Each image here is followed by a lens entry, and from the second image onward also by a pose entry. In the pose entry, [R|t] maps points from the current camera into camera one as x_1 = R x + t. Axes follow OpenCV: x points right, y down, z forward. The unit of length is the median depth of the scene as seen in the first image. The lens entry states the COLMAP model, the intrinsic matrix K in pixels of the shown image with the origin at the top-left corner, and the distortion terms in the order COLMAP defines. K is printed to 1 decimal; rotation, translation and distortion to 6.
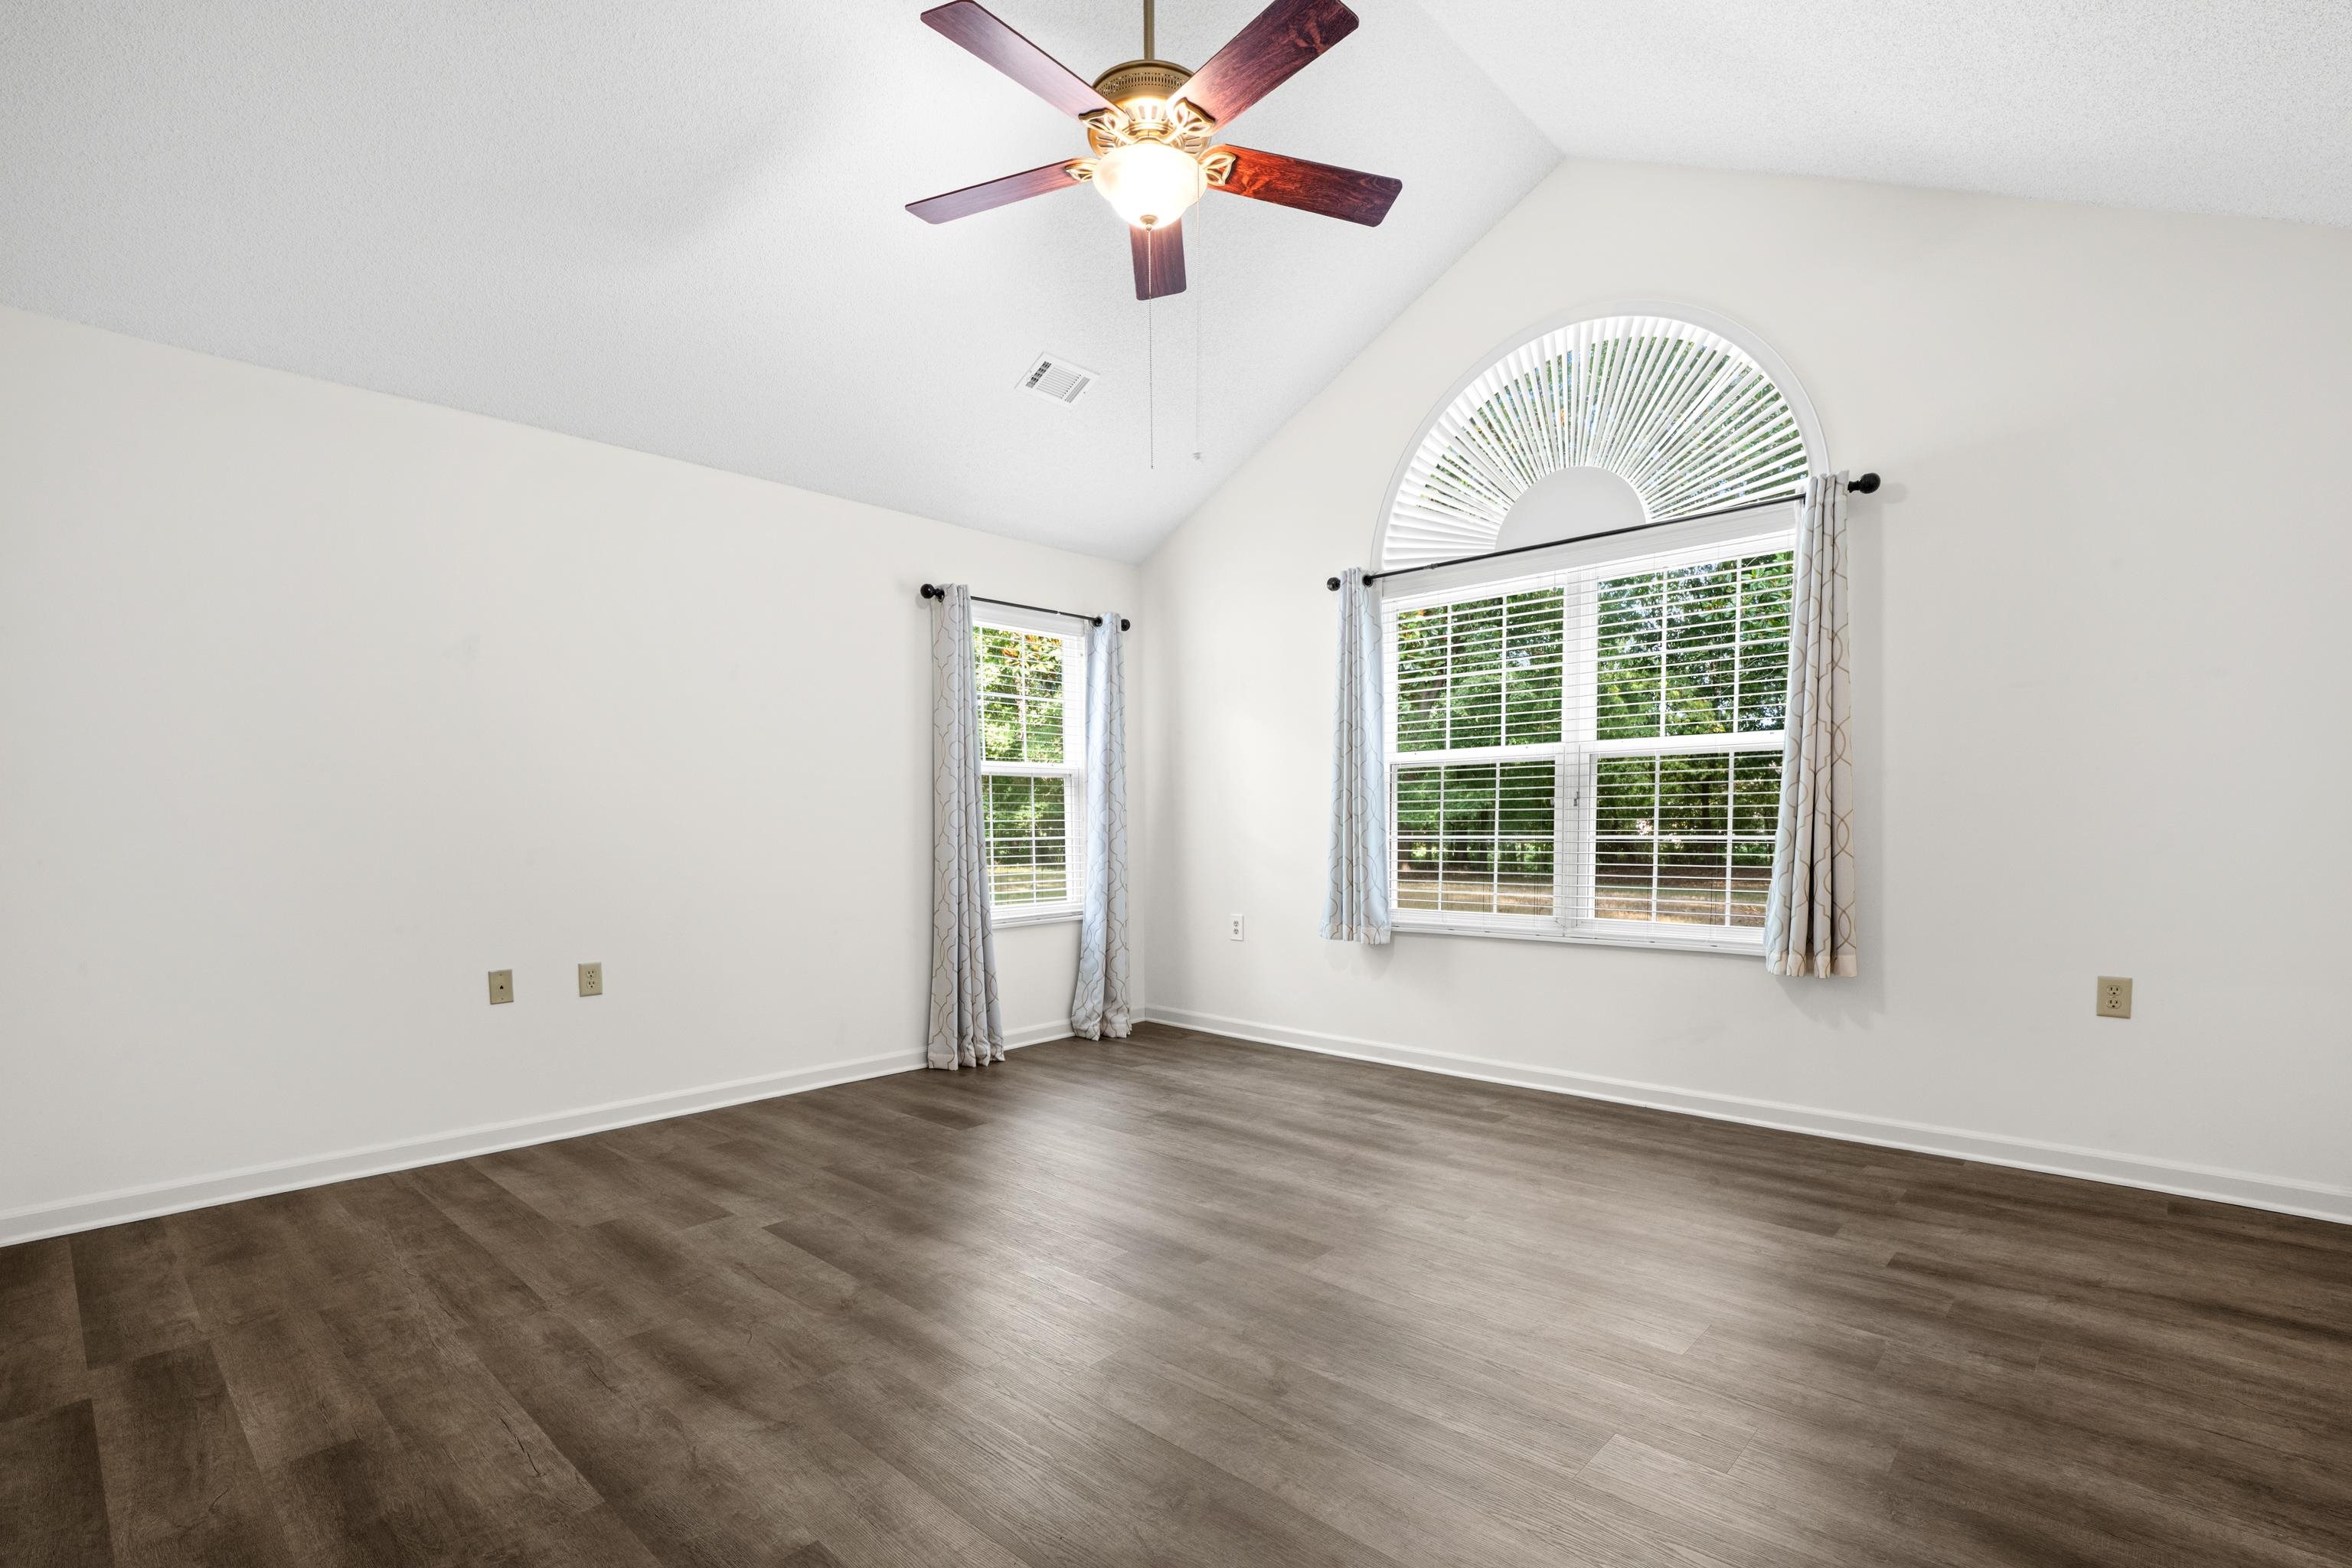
lens RADIAL K [[1070.8, 0, 1184.0], [0, 1070.8, 832.3], [0, 0, 1]] dist [0.000907, -0.000119]
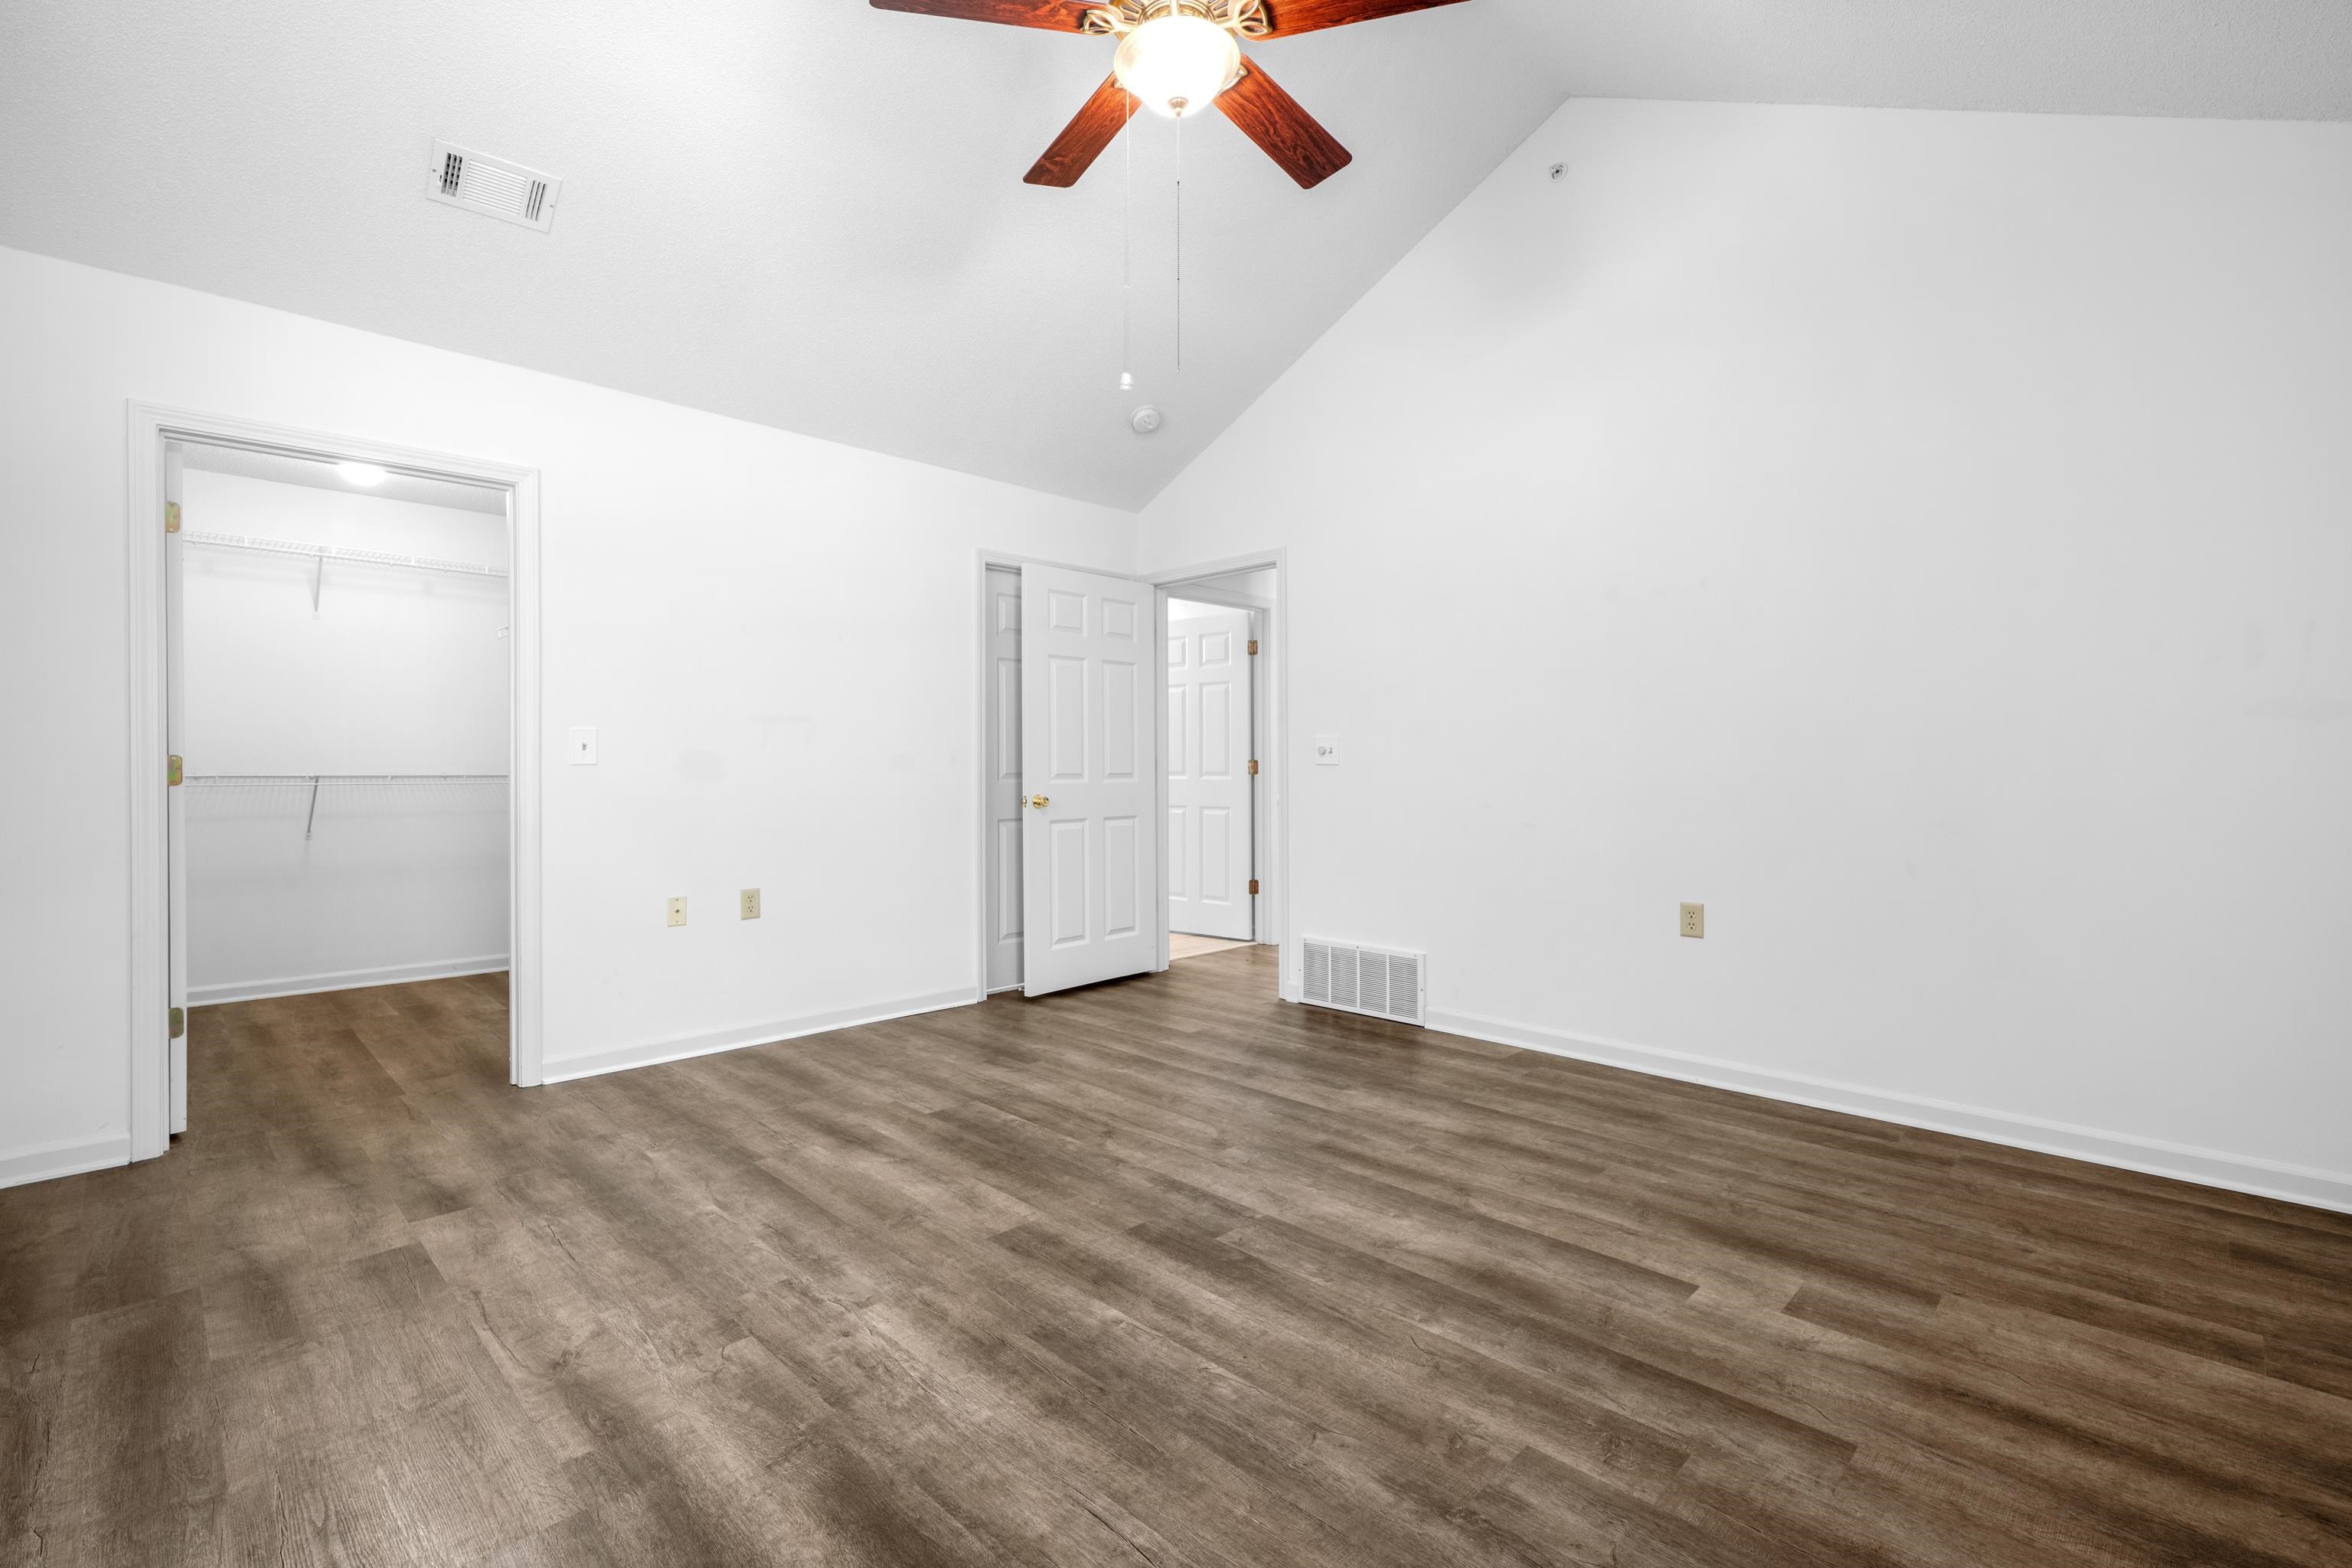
lens RADIAL K [[1030.5, 0, 1162.5], [0, 1030.5, 788.4], [0, 0, 1]] dist [0.002386, -0.000350]
pose [[-0.998499, 0.009356, 0.053974, -0.060867], [0.010917, 0.999529, 0.028685, -0.014696], [-0.053680, 0.029232, -0.998130, 1.974976]]
